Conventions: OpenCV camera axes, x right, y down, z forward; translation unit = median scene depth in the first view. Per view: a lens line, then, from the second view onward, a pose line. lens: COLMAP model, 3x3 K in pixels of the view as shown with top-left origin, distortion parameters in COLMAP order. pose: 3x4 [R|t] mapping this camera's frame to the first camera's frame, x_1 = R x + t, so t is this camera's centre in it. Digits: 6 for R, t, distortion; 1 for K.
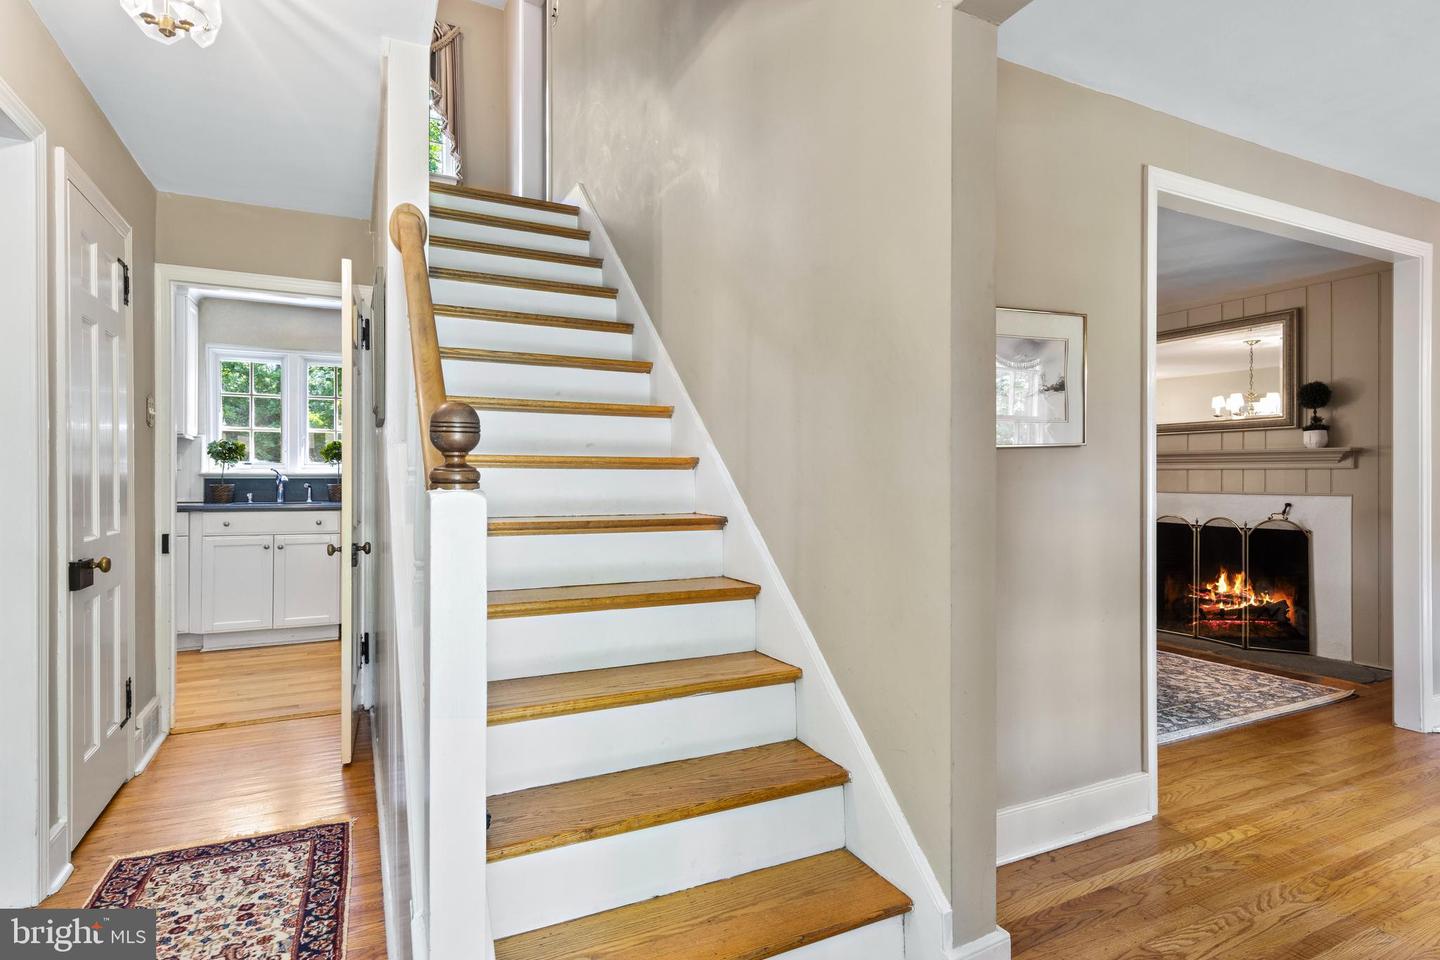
lens RADIAL K [[743.1, 0, 718.3], [0, 743.1, 475.5], [0, 0, 1]] dist [0.012459, -0.000492]
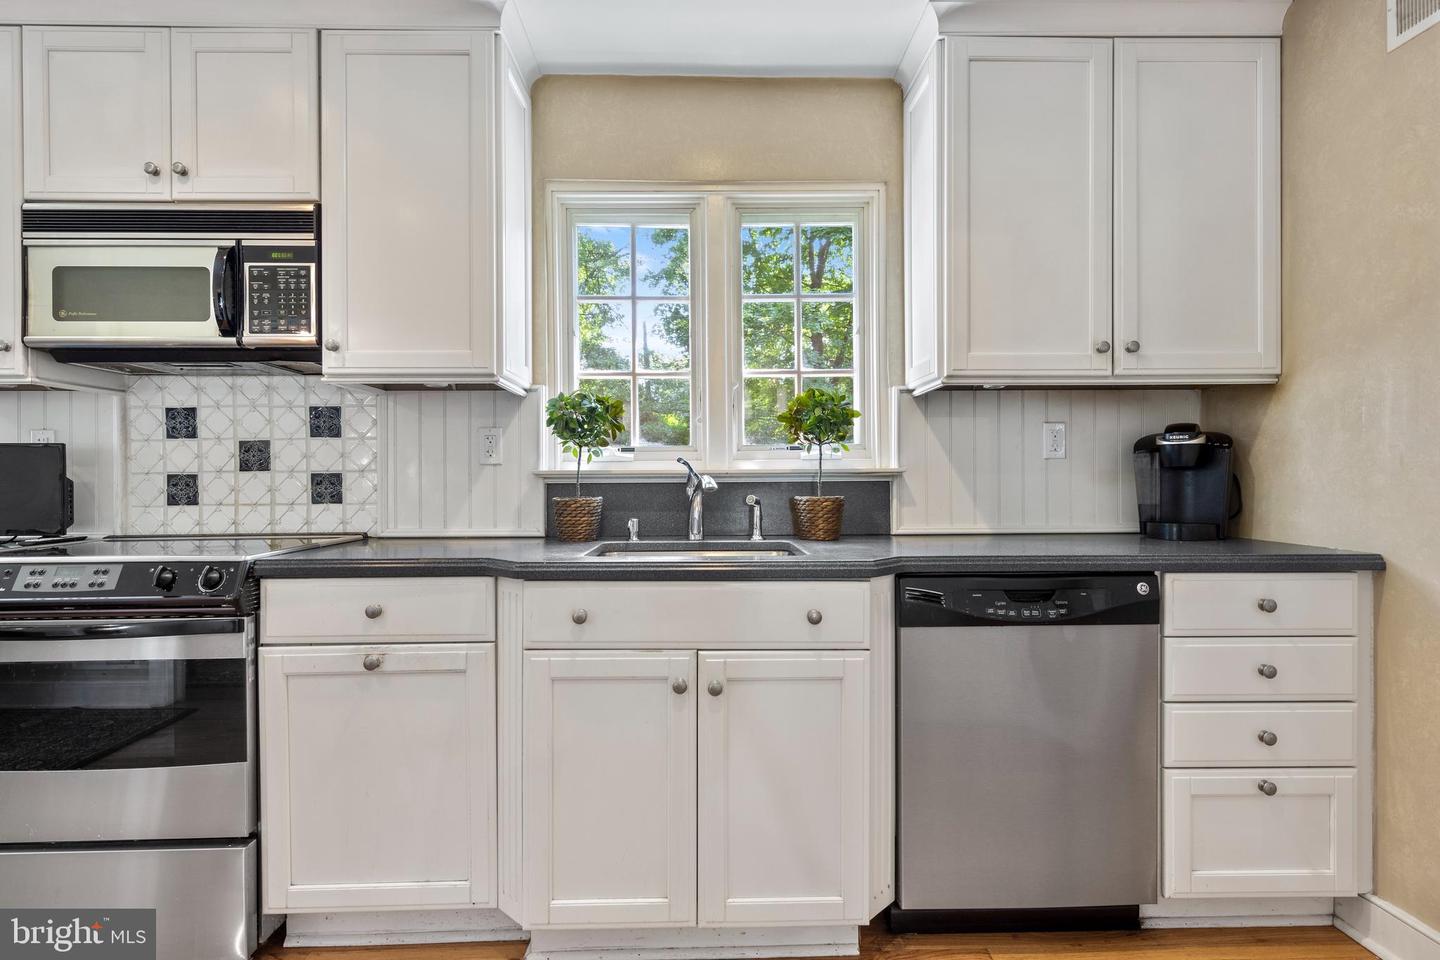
lens RADIAL K [[730.7, 0, 716.2], [0, 730.7, 482.7], [0, 0, 1]] dist [0.007400, -0.000342]
pose [[0.908264, -0.002408, -0.418392, -0.412915], [0.005340, 0.999969, 0.005838, 0.001617], [0.418365, -0.007537, 0.908248, 0.646789]]
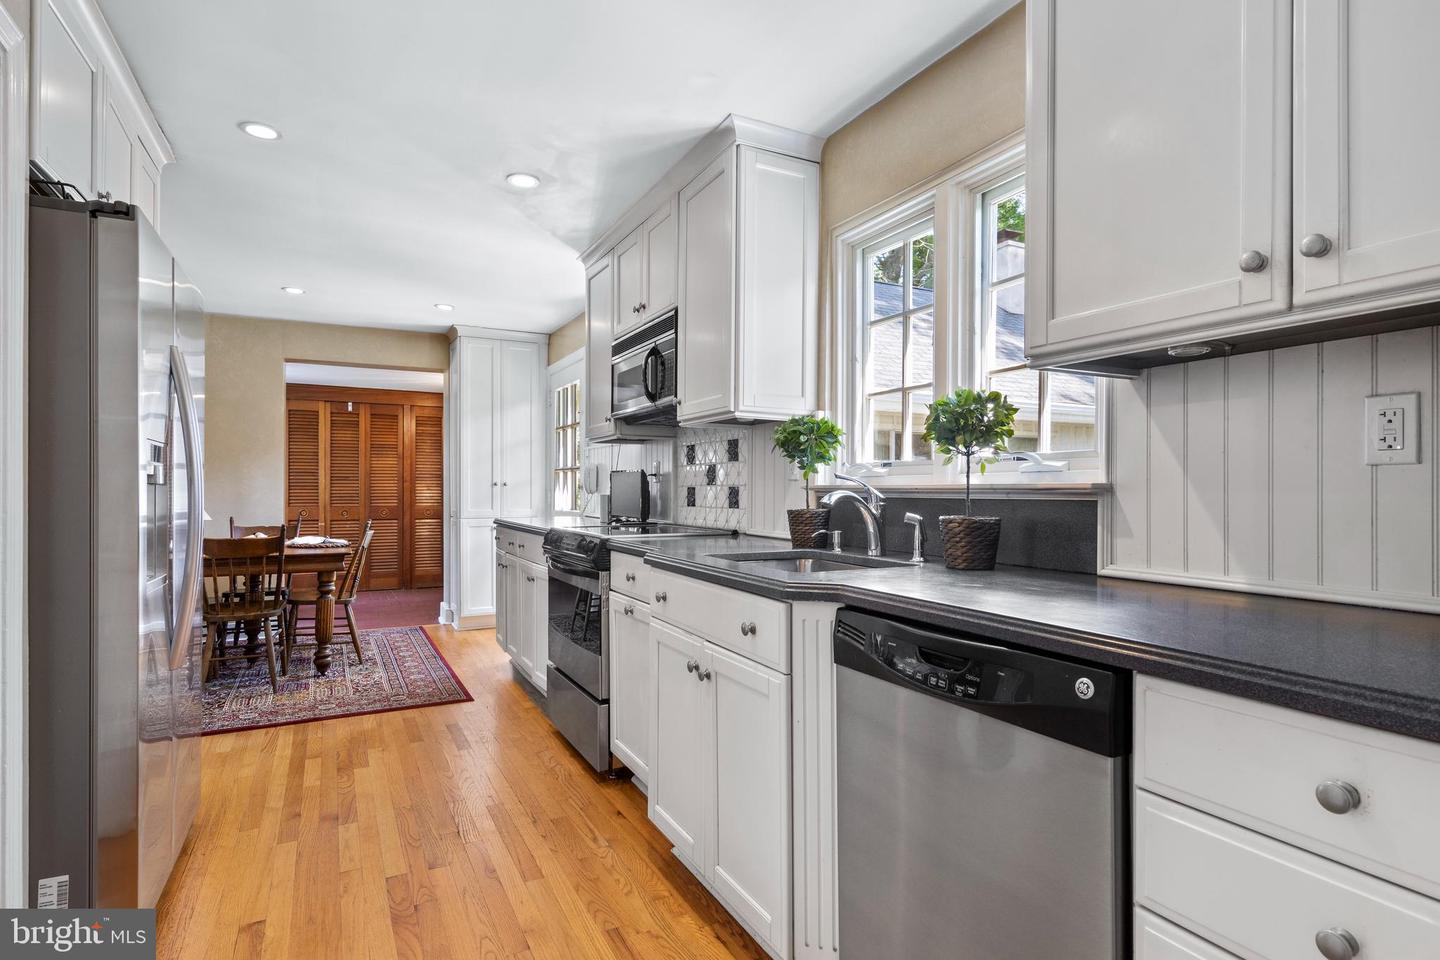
lens RADIAL K [[739.3, 0, 720.0], [0, 739.3, 480.0], [0, 0, 1]] dist [0.007181, -0.000762]
pose [[0.028668, -0.012399, -0.999512, -0.190892], [-0.003685, 0.999915, -0.012510, -0.000427], [0.999582, 0.004042, 0.028620, 0.911104]]
